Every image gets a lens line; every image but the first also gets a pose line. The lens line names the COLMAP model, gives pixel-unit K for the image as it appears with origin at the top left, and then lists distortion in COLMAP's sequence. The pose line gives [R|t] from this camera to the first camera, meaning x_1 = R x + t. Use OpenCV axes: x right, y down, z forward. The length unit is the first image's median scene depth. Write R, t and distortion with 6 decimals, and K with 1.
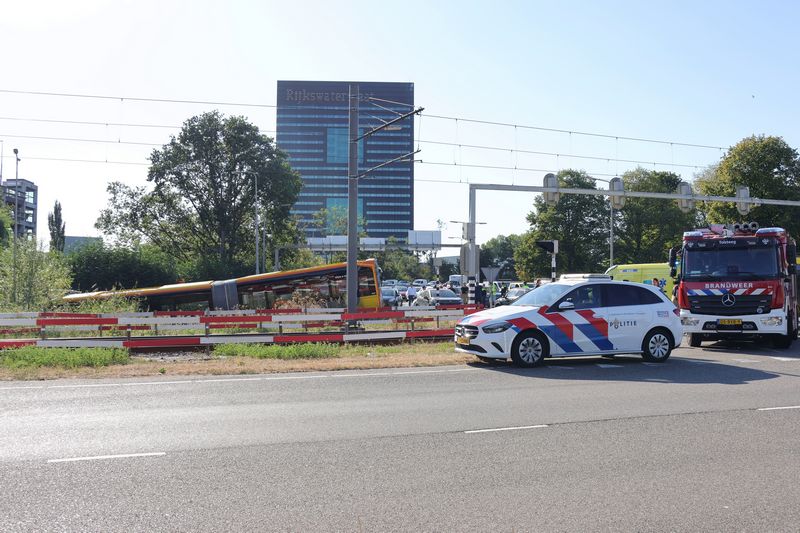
lens RADIAL K [[785.6, 0, 400.0], [0, 785.6, 266.5], [0, 0, 1]] dist [-0.045335, 0.010340]
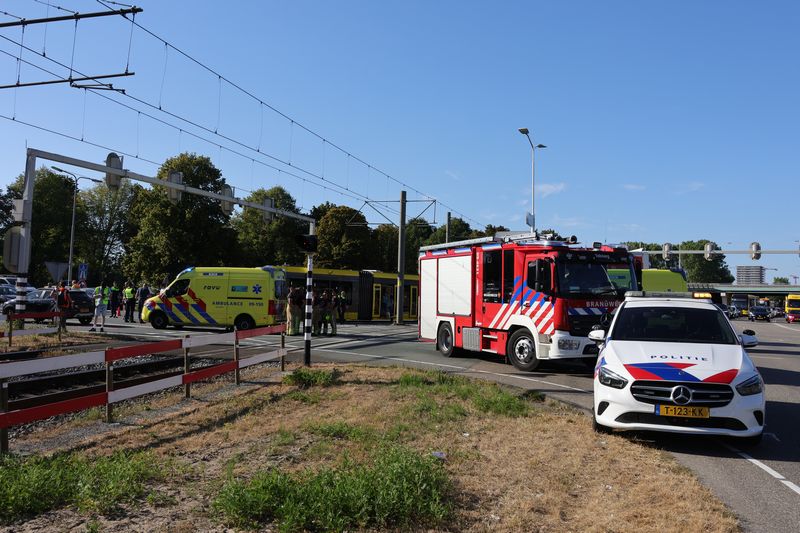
lens RADIAL K [[672.5, 0, 400.0], [0, 672.5, 266.5], [0, 0, 1]] dist [-0.107414, -0.000692]
pose [[0.629001, 0.048889, 0.775865, -0.079988], [-0.046577, 0.998598, -0.025164, 0.002808], [-0.776008, -0.020310, 0.630397, 0.171302]]
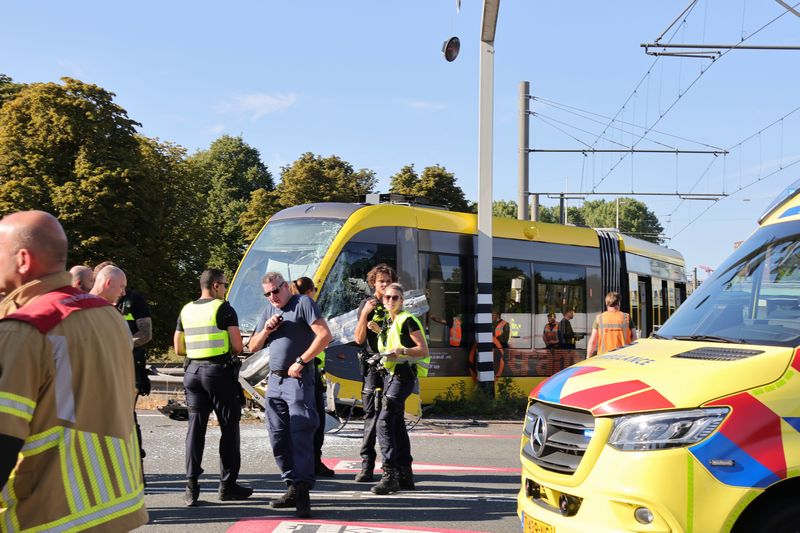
lens RADIAL K [[1325.5, 0, 400.0], [0, 1325.5, 266.5], [0, 0, 1]] dist [0.055161, 0.068617]
pose [[0.353519, 0.039626, 0.934588, 0.038495], [-0.033933, 0.998988, -0.029521, 0.014626], [-0.934812, -0.021277, 0.354506, 0.499337]]
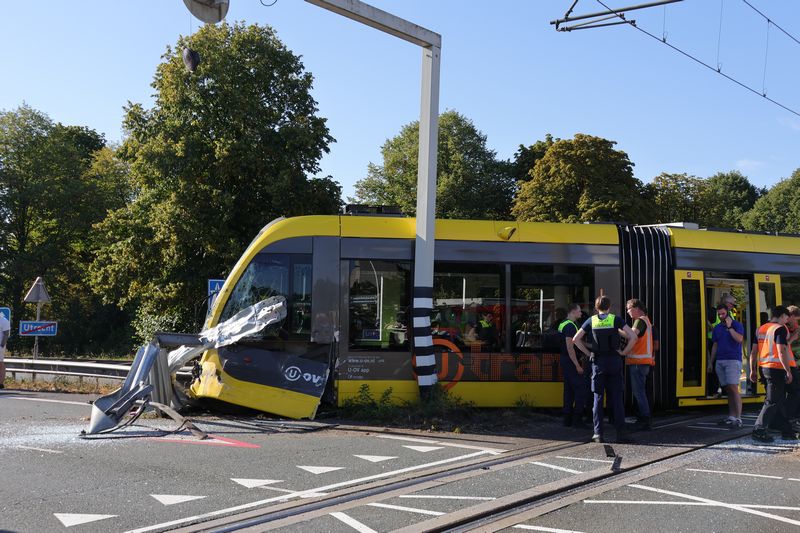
lens RADIAL K [[997.7, 0, 400.0], [0, 997.7, 266.5], [0, 0, 1]] dist [0.010135, 0.047799]
pose [[0.818795, 0.025906, 0.573501, 0.182181], [-0.009282, 0.999448, -0.031896, 0.011725], [-0.574011, 0.020793, 0.818583, 0.411930]]
